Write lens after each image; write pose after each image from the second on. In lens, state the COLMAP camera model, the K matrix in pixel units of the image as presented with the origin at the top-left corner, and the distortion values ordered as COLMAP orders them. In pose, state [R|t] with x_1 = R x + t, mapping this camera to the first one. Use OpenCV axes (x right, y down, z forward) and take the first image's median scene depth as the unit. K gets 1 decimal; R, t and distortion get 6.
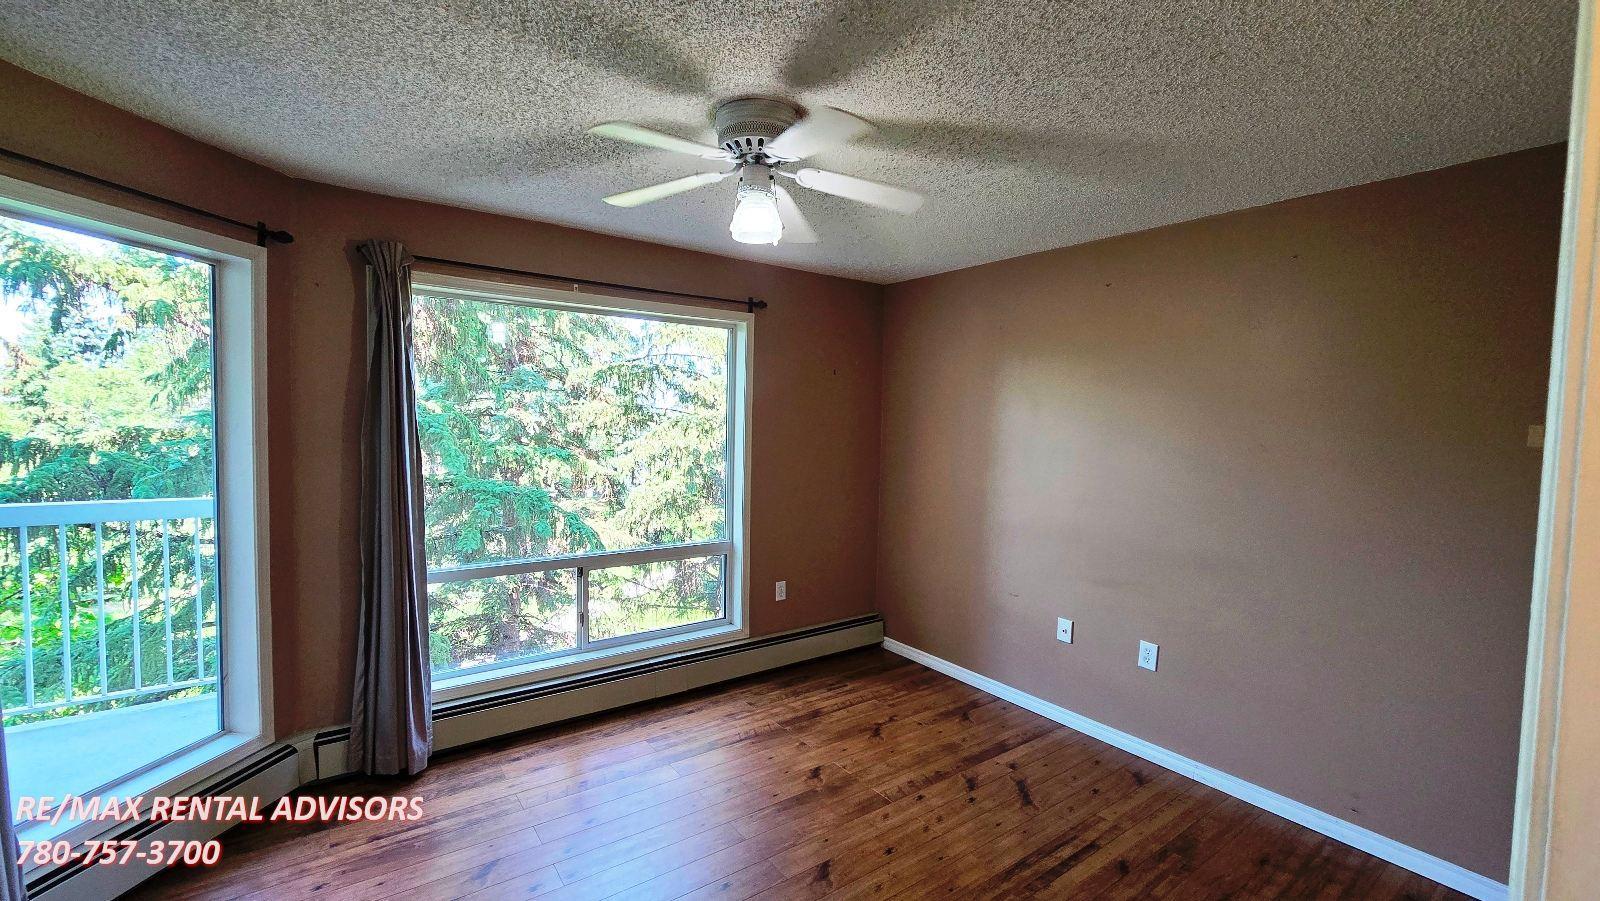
lens RADIAL K [[666.1, 0, 798.5], [0, 666.1, 452.0], [0, 0, 1]] dist [-0.001358, -0.000198]
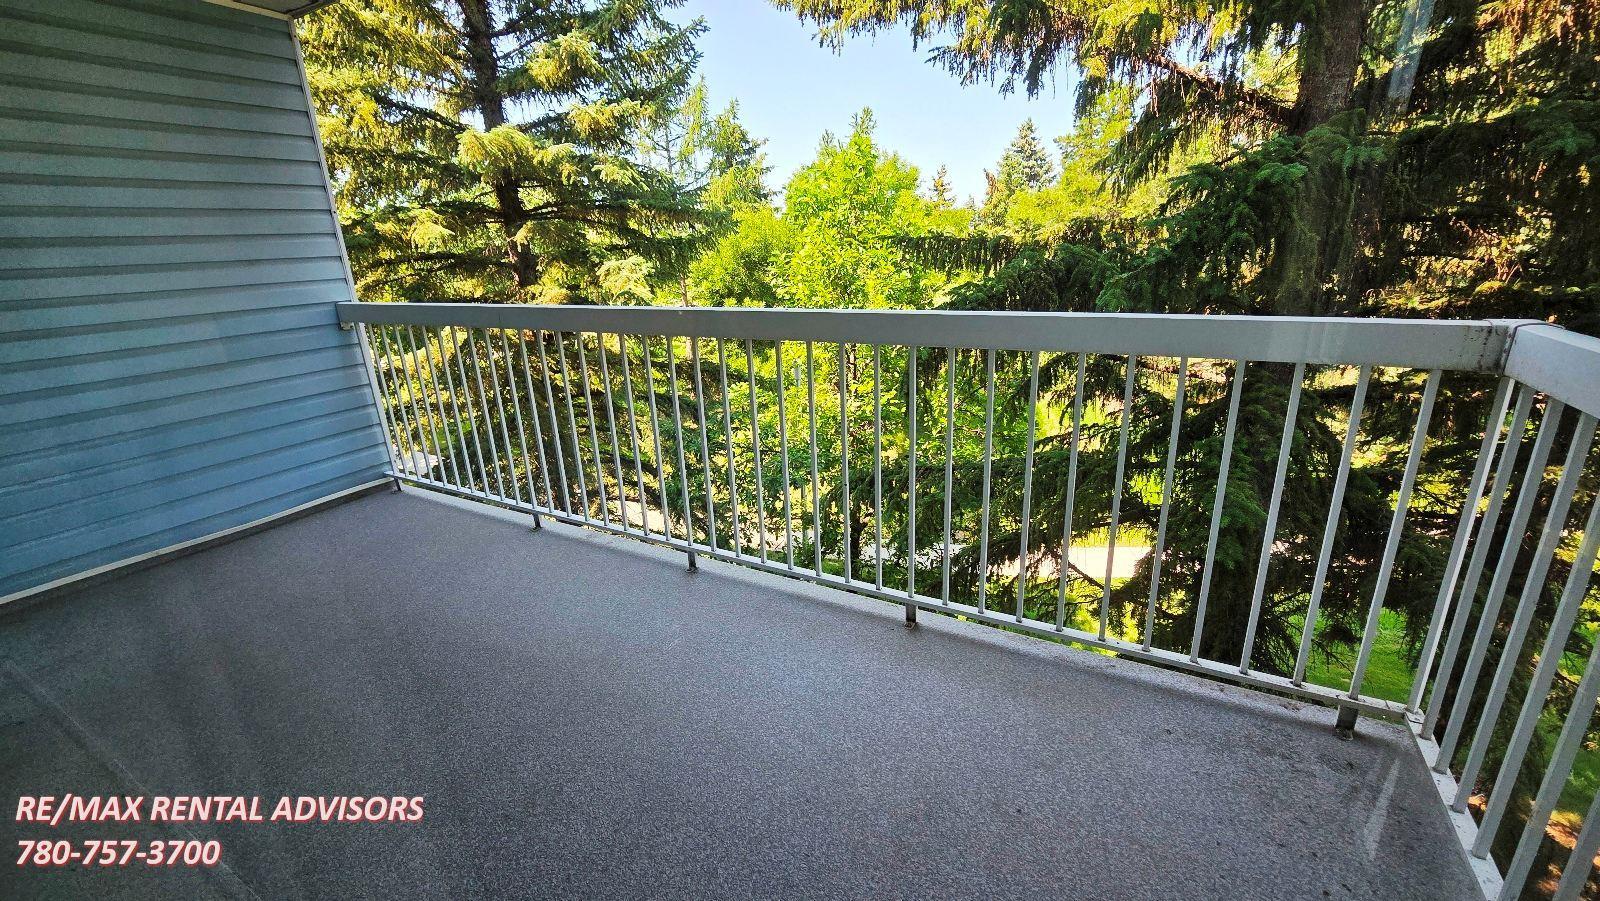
lens RADIAL K [[666.1, 0, 798.8], [0, 666.1, 451.2], [0, 0, 1]] dist [-0.001358, -0.000198]
pose [[0.424655, 0.237596, -0.873623, -0.253045], [0.006232, 0.964160, 0.265249, 0.014434], [0.905334, -0.118083, 0.407954, 0.213818]]
